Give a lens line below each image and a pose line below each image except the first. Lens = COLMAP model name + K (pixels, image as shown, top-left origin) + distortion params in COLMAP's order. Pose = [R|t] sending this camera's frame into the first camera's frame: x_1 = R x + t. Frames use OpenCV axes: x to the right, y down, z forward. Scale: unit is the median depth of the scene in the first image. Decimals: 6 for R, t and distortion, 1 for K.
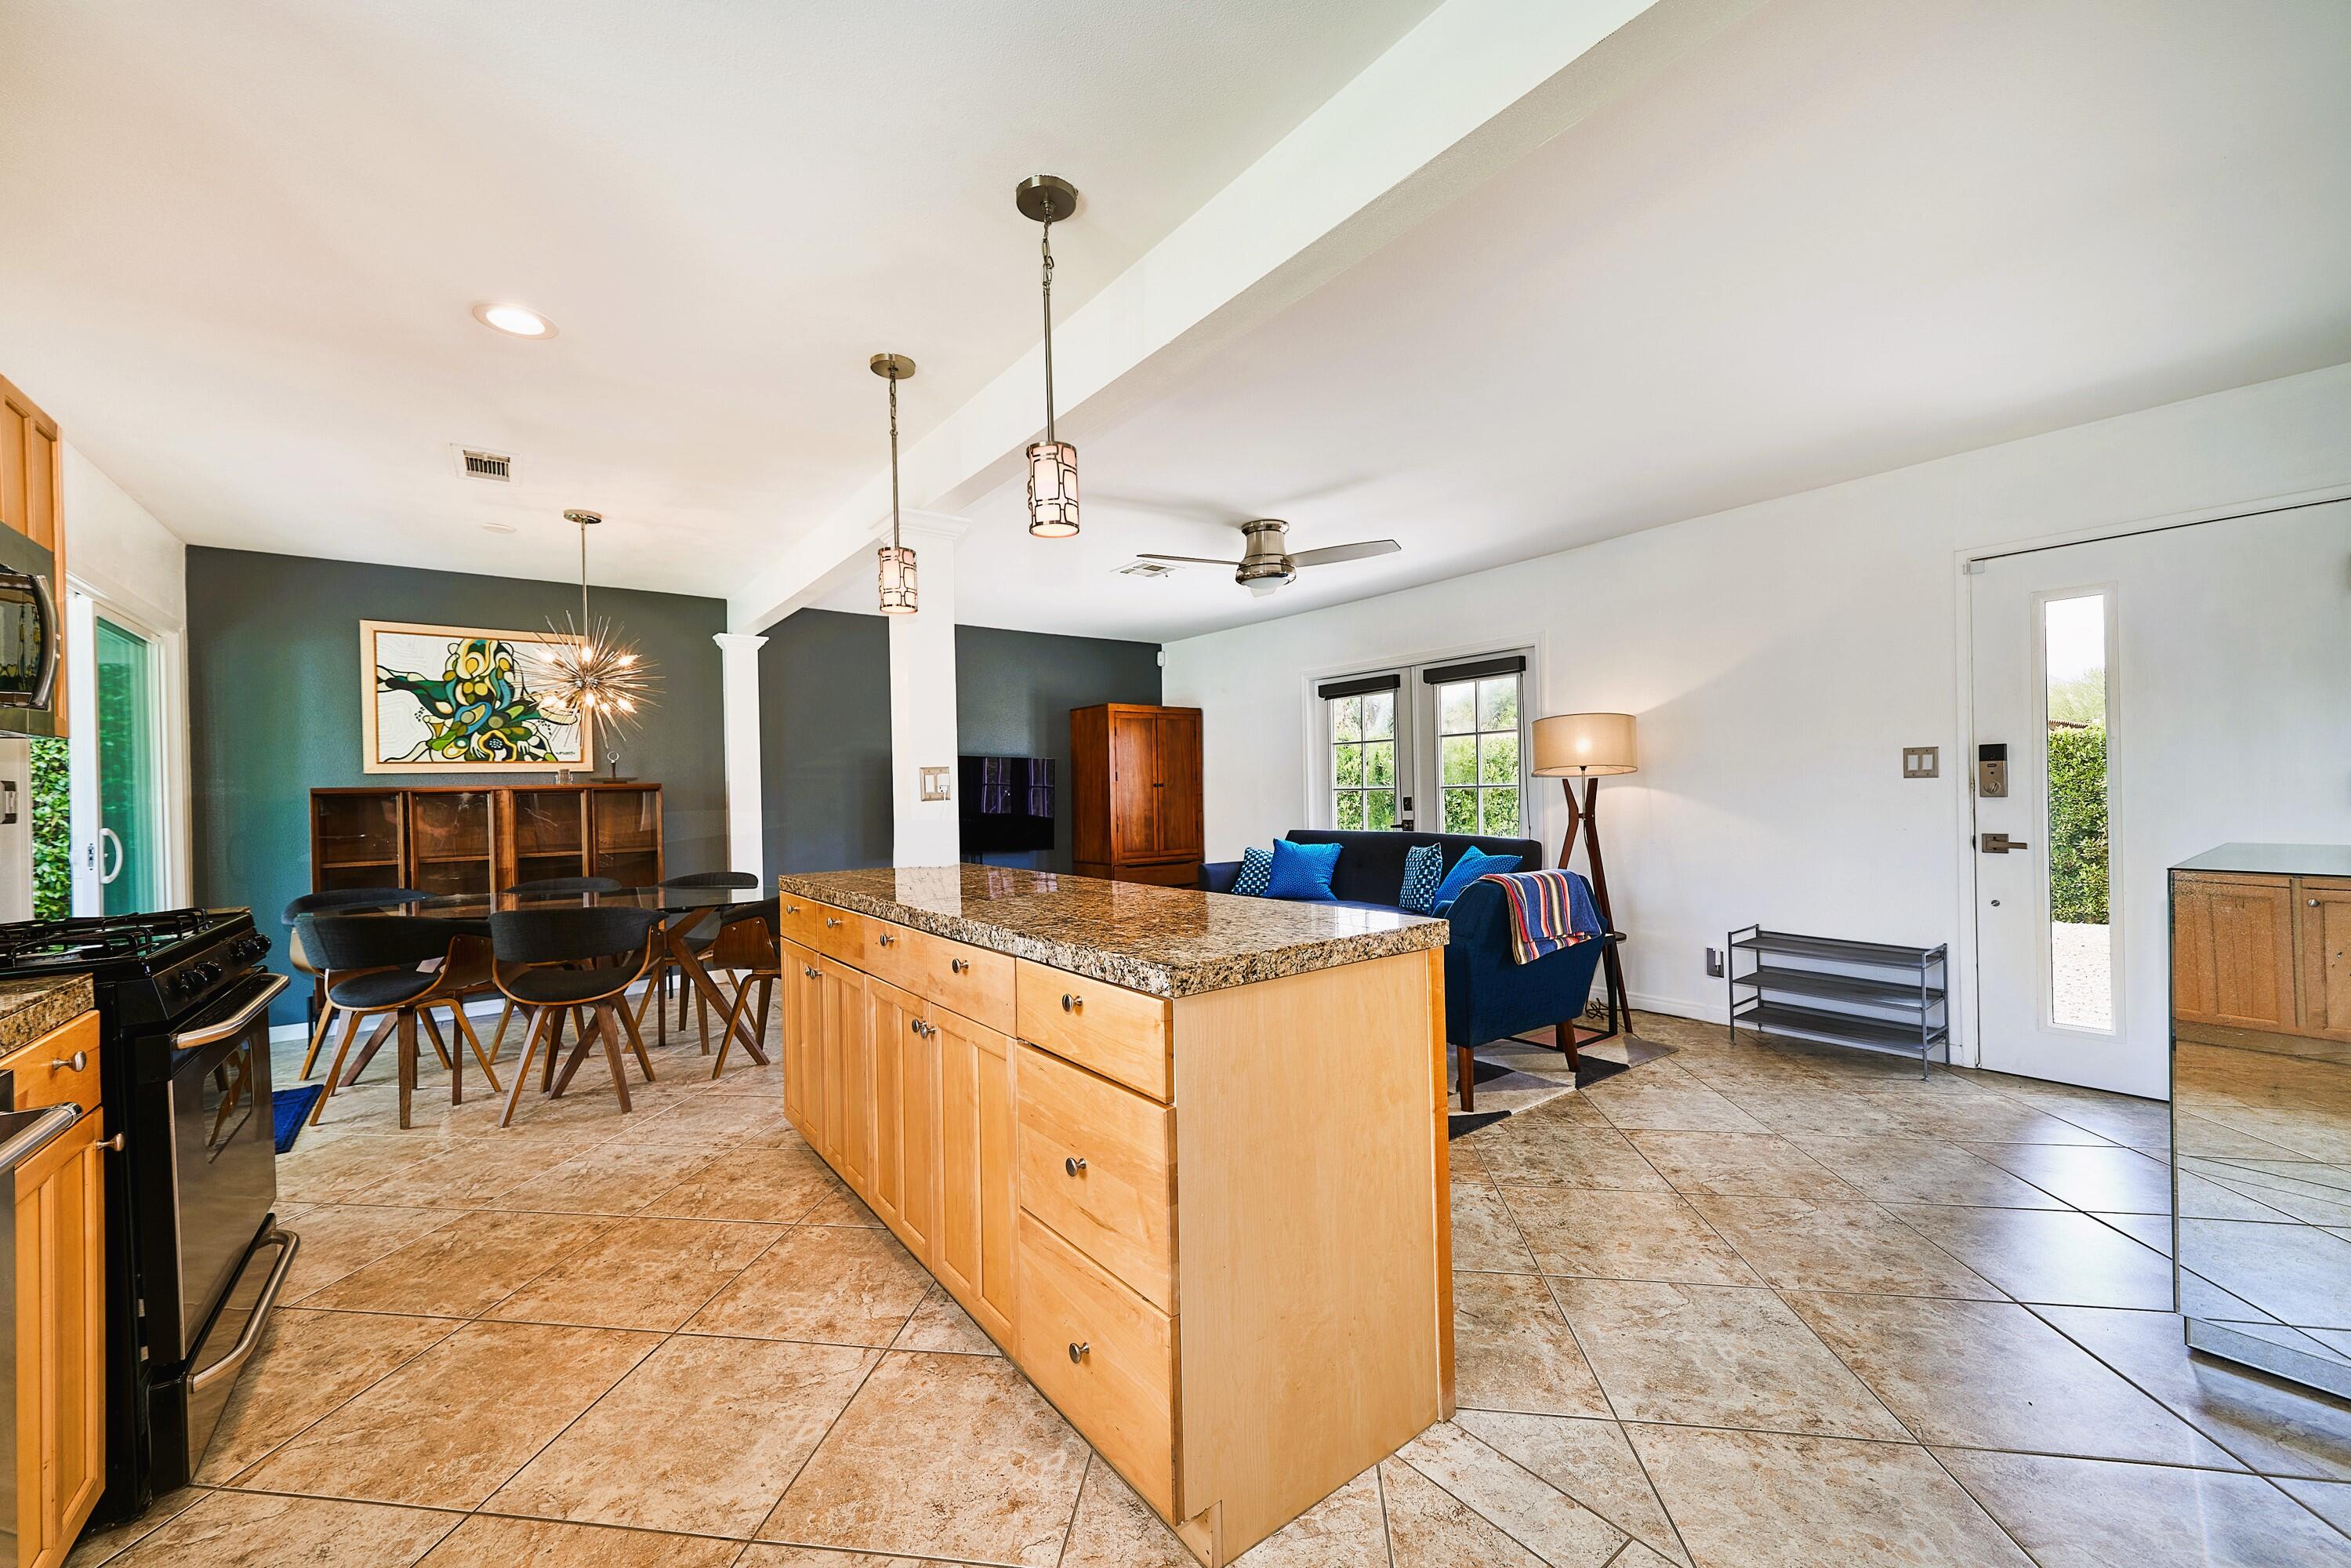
lens RADIAL K [[919.0, 0, 1165.1], [0, 919.0, 794.9], [0, 0, 1]] dist [0.010000, -0.002348]
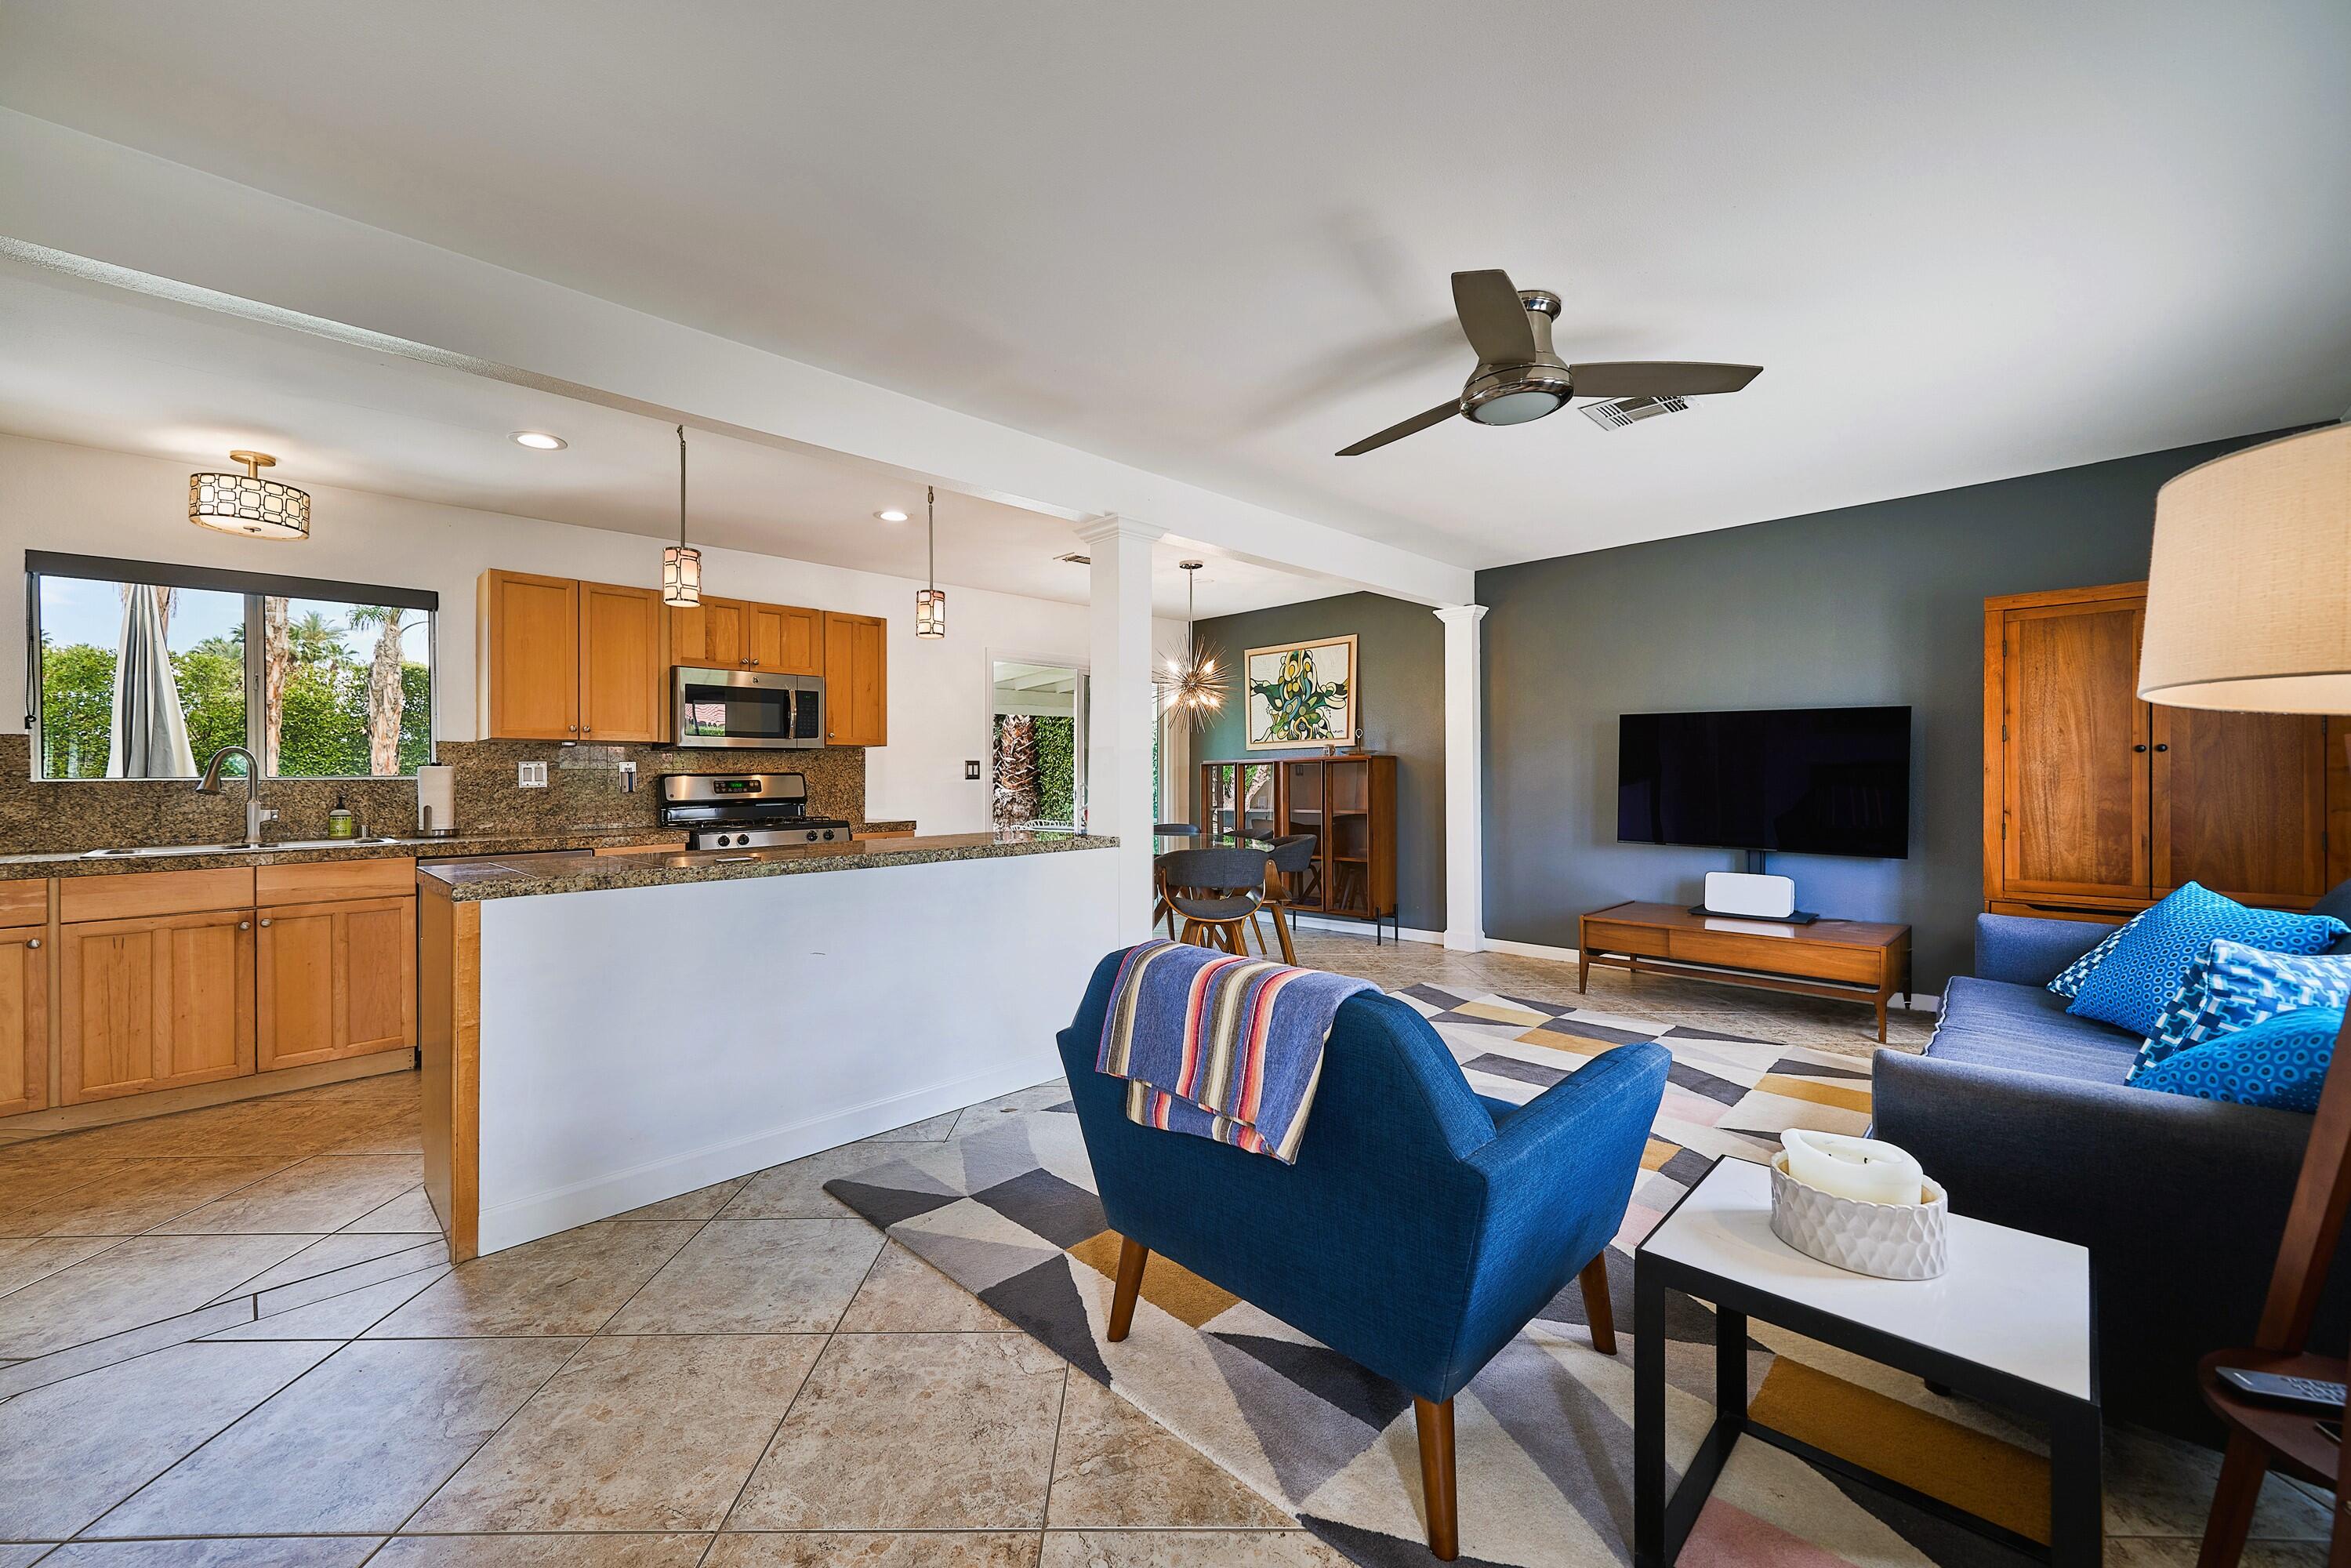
lens RADIAL K [[919.0, 0, 1144.2], [0, 919.0, 765.8], [0, 0, 1]] dist [0.010000, -0.002348]
pose [[0.124621, 0.008888, -0.992165, 0.865353], [0.004131, 0.999947, 0.009477, -0.018328], [0.992196, -0.005279, 0.124578, 0.910953]]
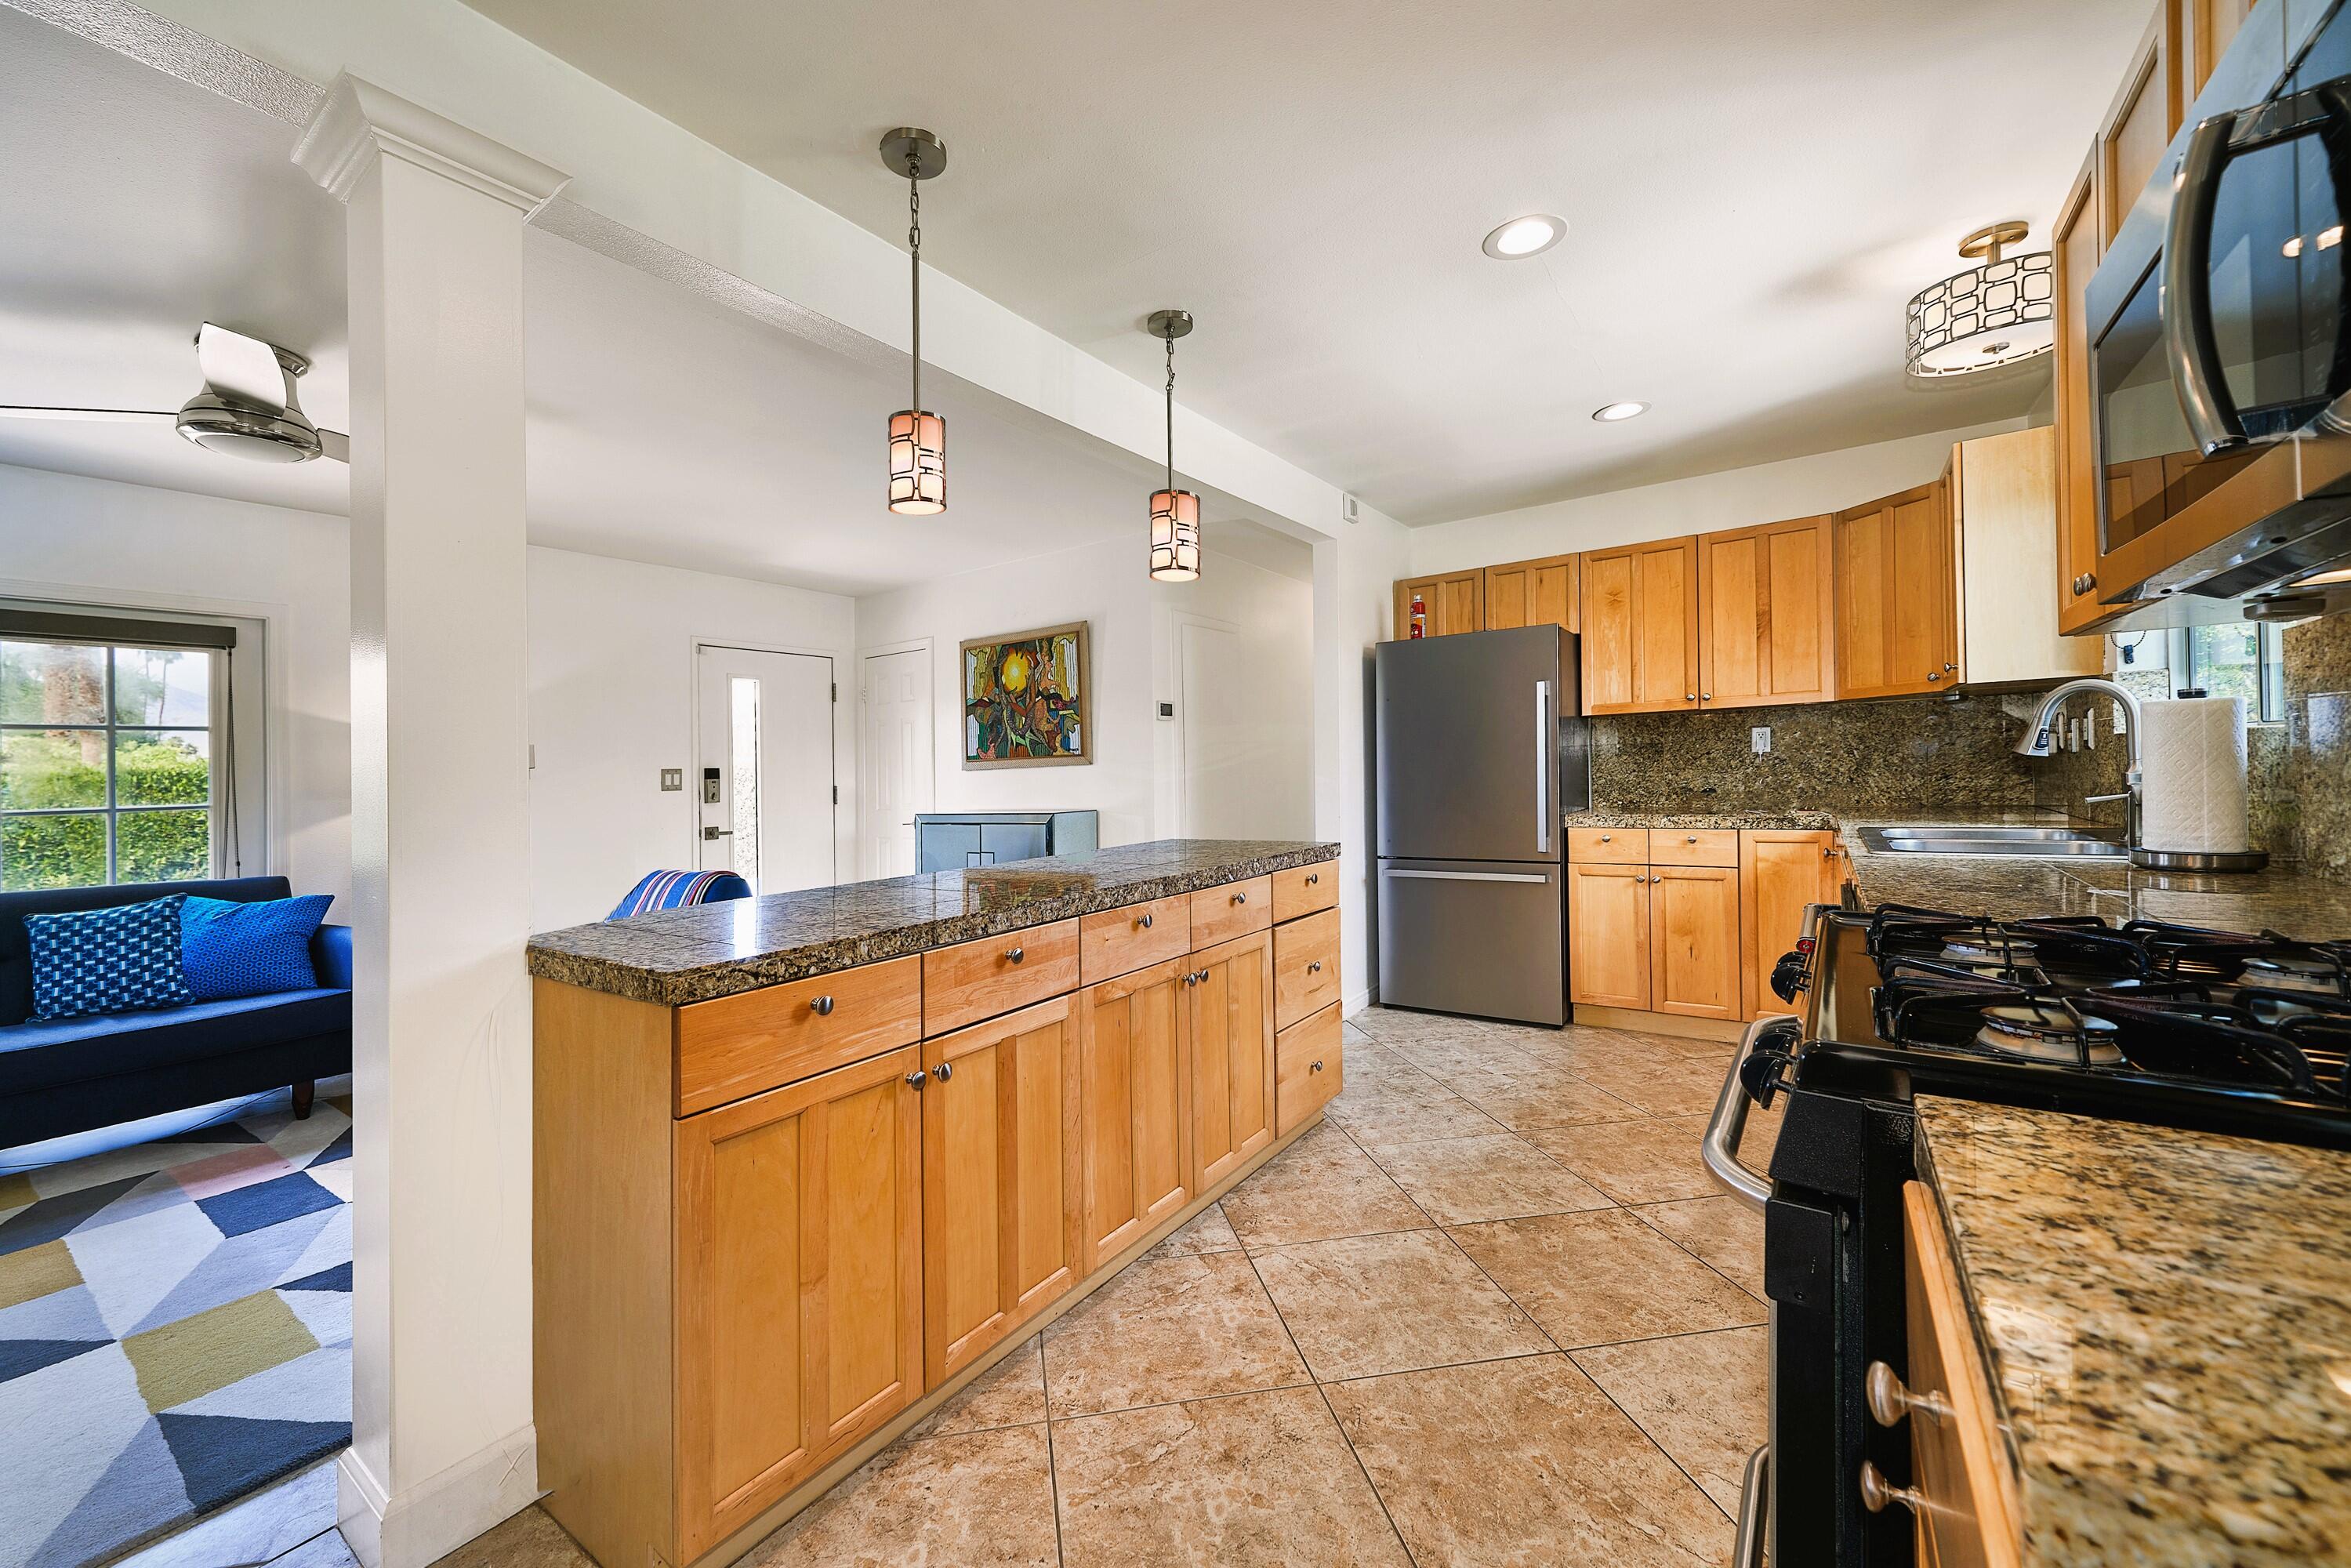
lens RADIAL K [[919.0, 0, 1127.6], [0, 919.0, 771.1], [0, 0, 1]] dist [0.010000, -0.002348]
pose [[-0.283047, 0.035123, 0.958463, -0.790009], [0.043284, 0.998779, -0.023818, 0.016651], [-0.958129, 0.034744, -0.284221, 0.830589]]
